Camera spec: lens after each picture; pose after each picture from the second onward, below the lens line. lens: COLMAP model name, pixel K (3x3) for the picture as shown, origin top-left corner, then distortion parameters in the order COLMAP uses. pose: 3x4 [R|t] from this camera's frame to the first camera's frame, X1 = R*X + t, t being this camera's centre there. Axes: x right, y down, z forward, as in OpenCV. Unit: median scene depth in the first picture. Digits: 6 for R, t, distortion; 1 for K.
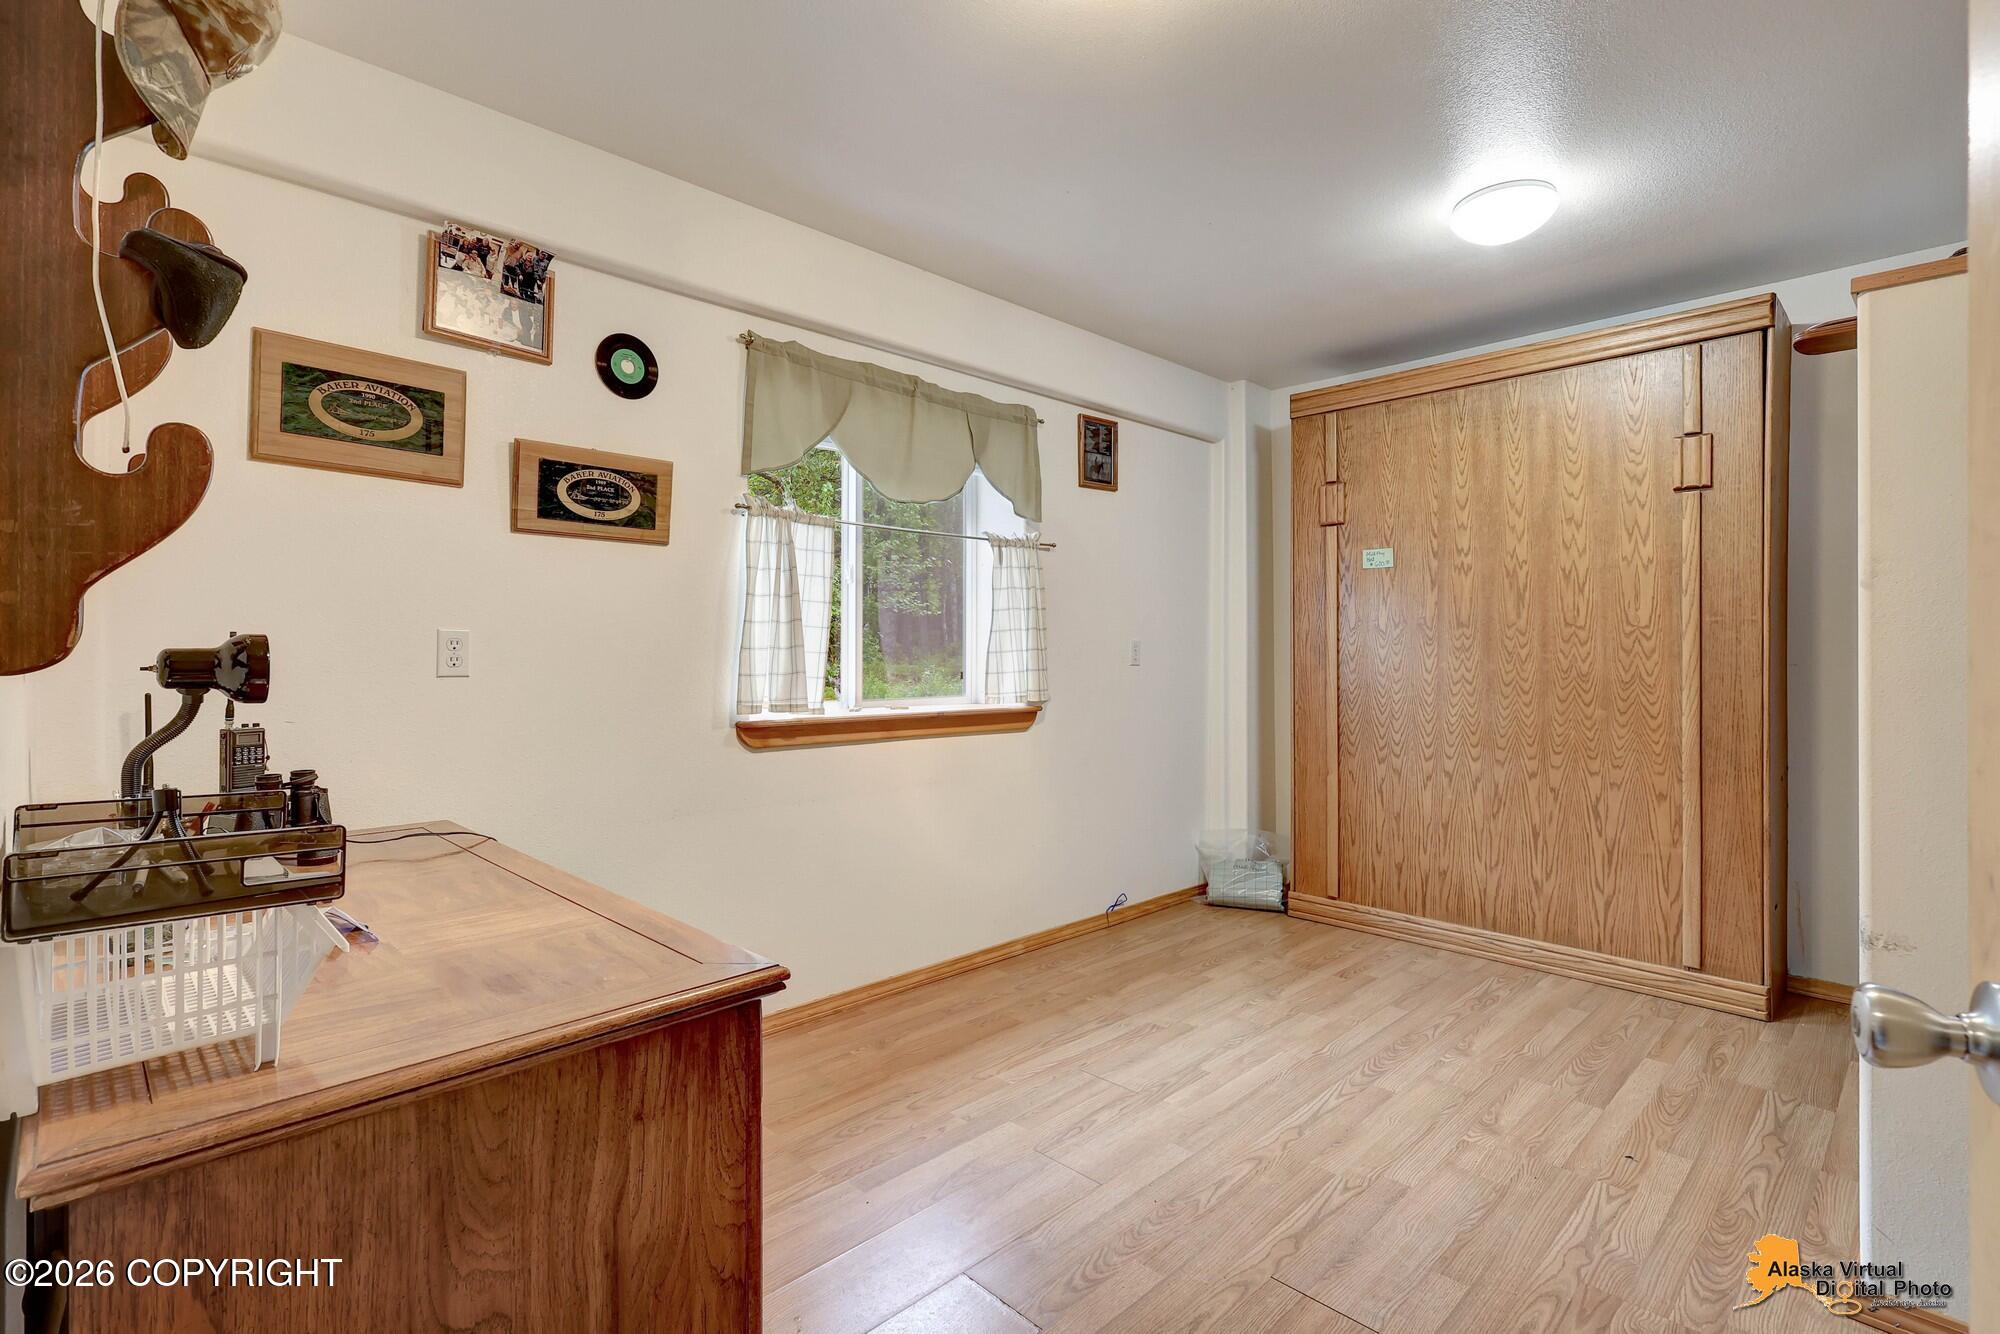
lens RADIAL K [[943.4, 0, 997.6], [0, 943.4, 641.0], [0, 0, 1]] dist [0.000334, 0.000469]
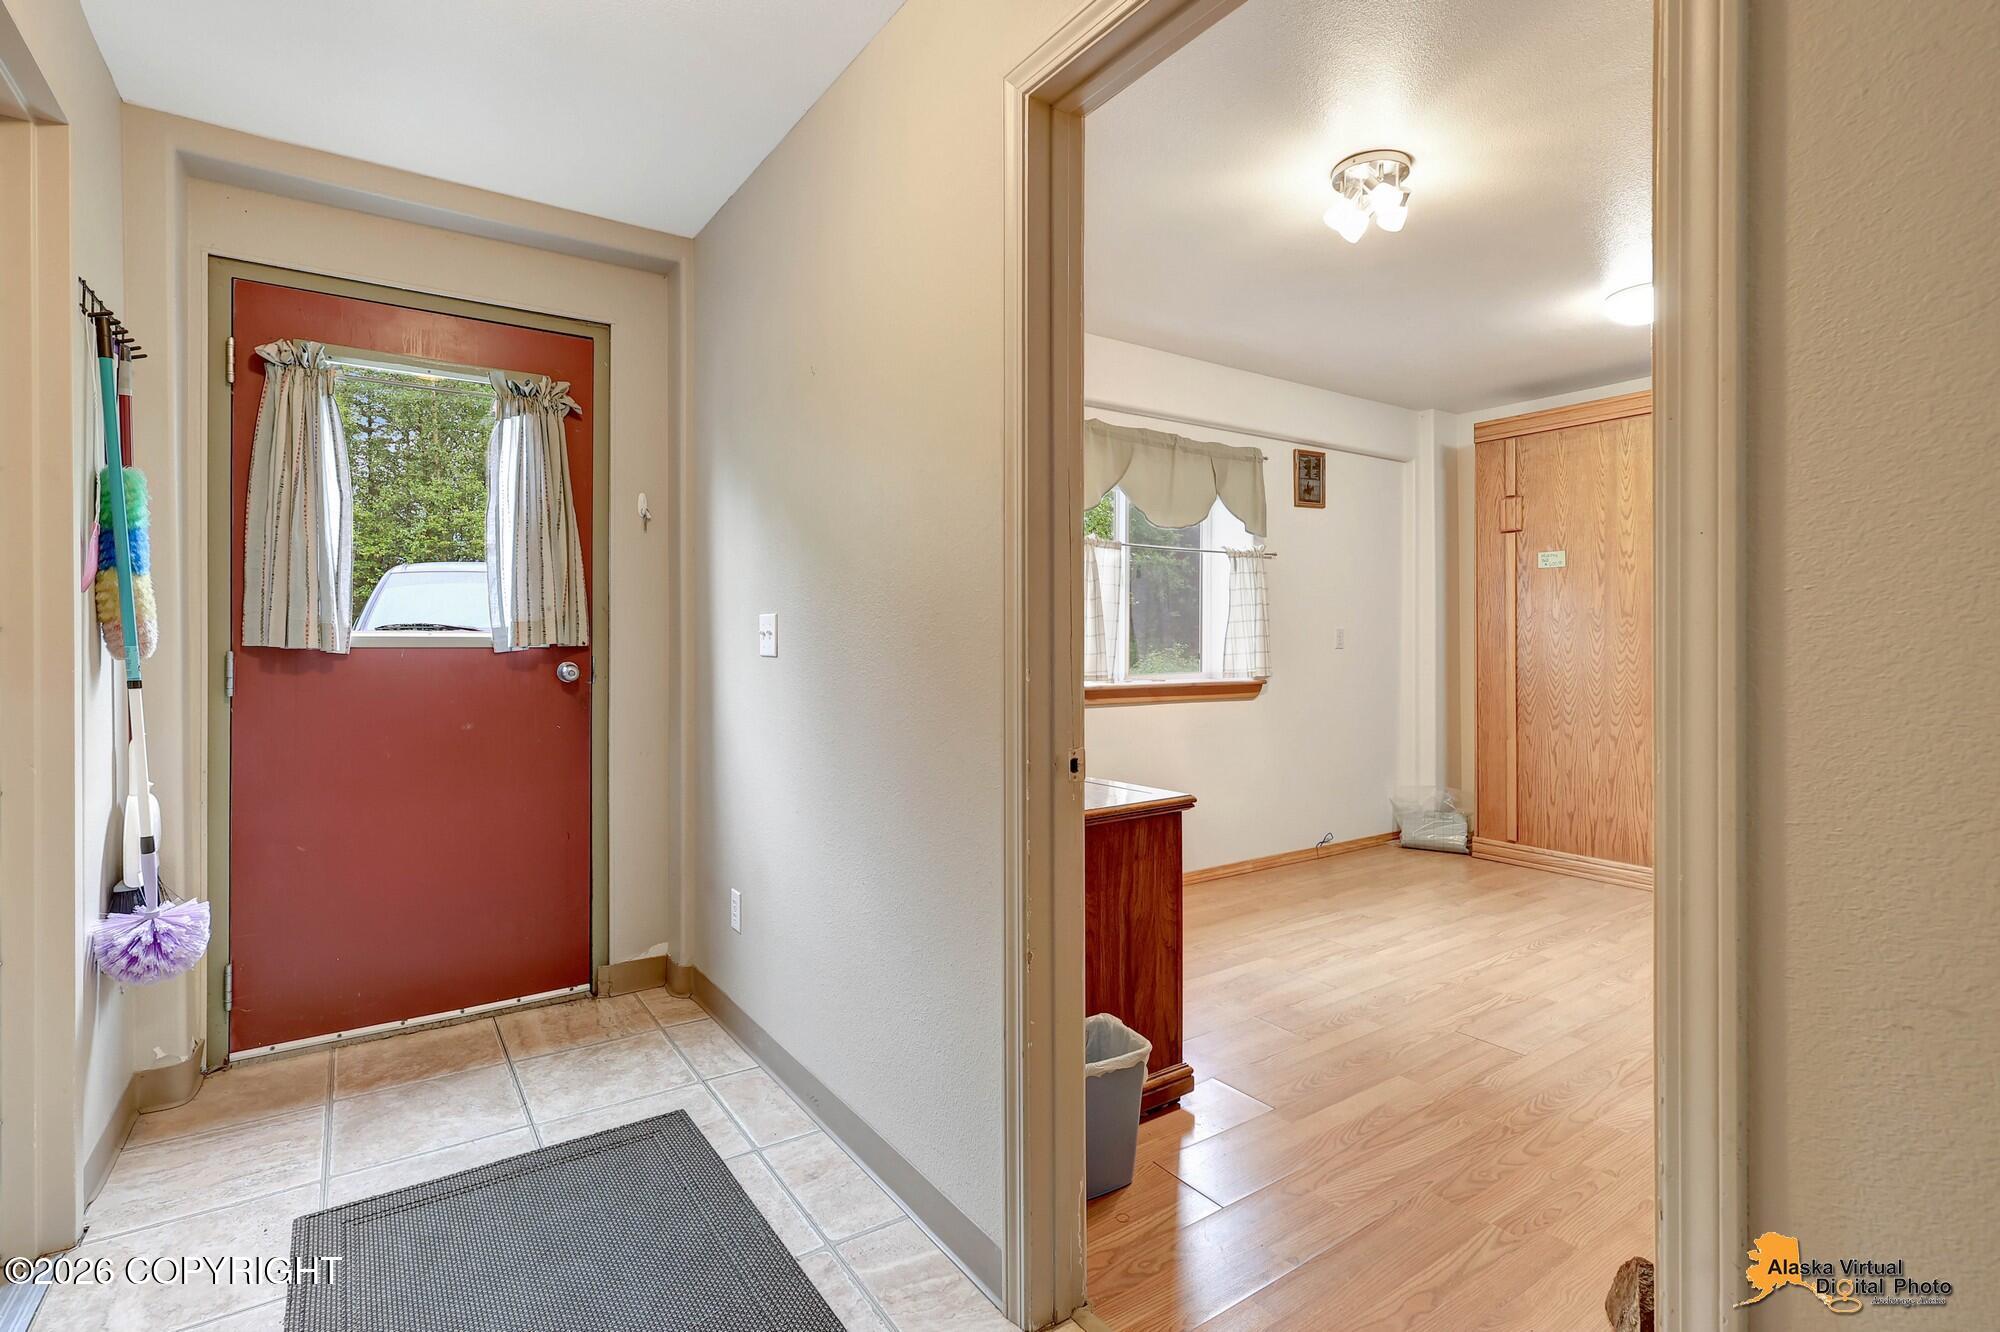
lens RADIAL K [[943.4, 0, 997.6], [0, 943.4, 640.0], [0, 0, 1]] dist [0.000334, 0.000469]
pose [[0.985136, -0.003380, -0.171742, -0.092023], [0.005667, 0.999902, 0.012824, -0.004331], [0.171681, -0.013607, 0.985059, -0.325719]]
